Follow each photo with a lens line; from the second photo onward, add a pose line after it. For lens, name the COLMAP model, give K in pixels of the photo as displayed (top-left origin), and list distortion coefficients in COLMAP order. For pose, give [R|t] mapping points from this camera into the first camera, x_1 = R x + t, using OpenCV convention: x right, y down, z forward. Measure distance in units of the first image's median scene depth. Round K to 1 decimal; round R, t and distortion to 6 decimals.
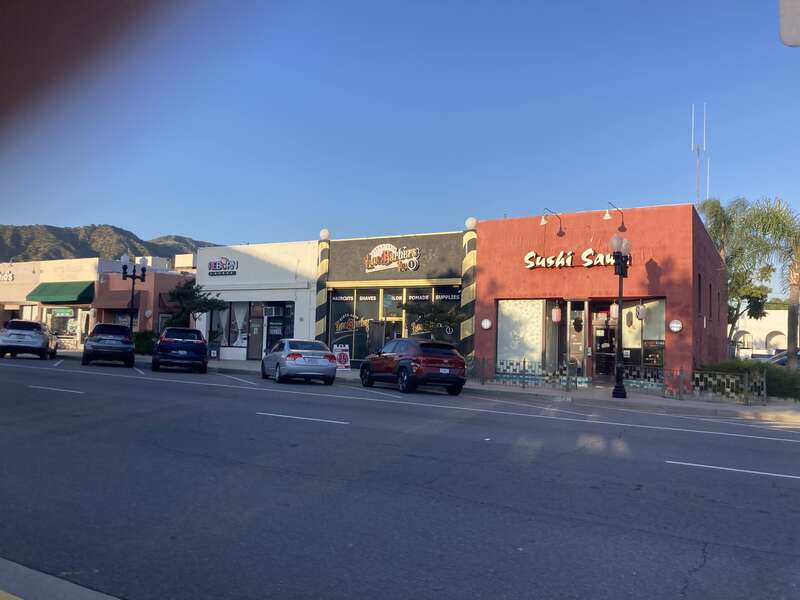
lens RADIAL K [[677.0, 0, 413.7], [0, 677.0, 296.6], [0, 0, 1]] dist [0.087654, -0.099896]
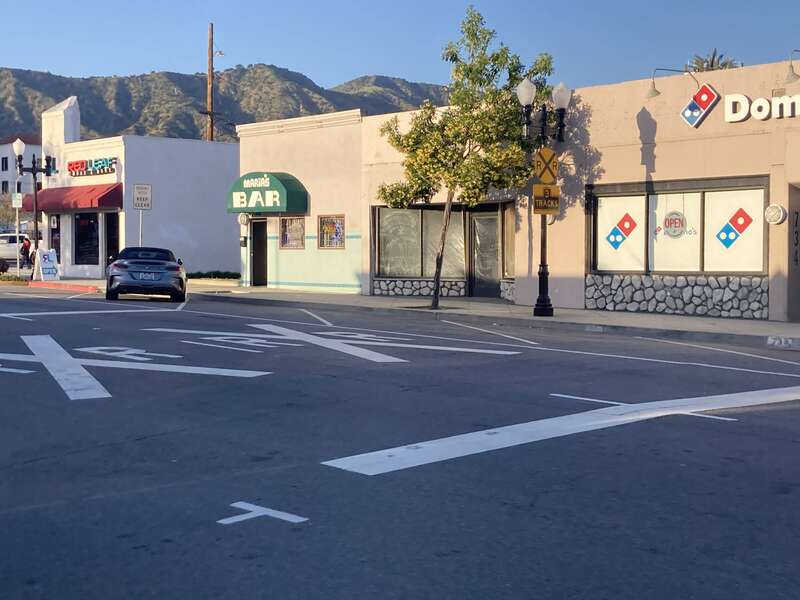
lens RADIAL K [[1311.6, 0, 360.6], [0, 1311.6, 281.5], [0, 0, 1]] dist [0.135109, 0.000000]
pose [[0.941187, -0.016208, -0.337498, -0.747876], [0.042148, 0.996679, 0.069675, 0.002200], [0.335248, -0.079802, 0.938744, 0.470311]]
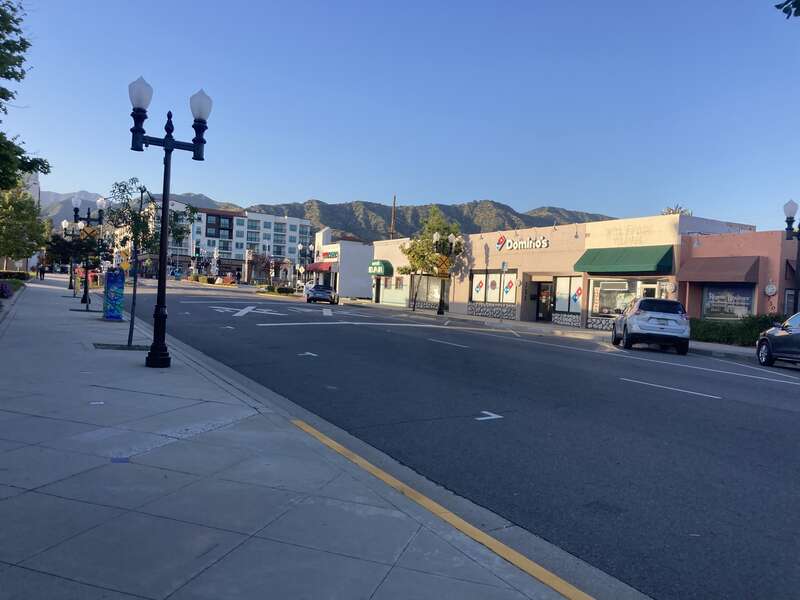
lens RADIAL K [[677.0, 0, 369.4], [0, 677.0, 300.6], [0, 0, 1]] dist [0.087654, -0.099896]
pose [[0.832824, 0.025824, -0.552935, -0.372336], [0.001688, 0.998788, 0.049189, 0.001130], [0.553535, -0.041899, 0.831771, 0.213599]]
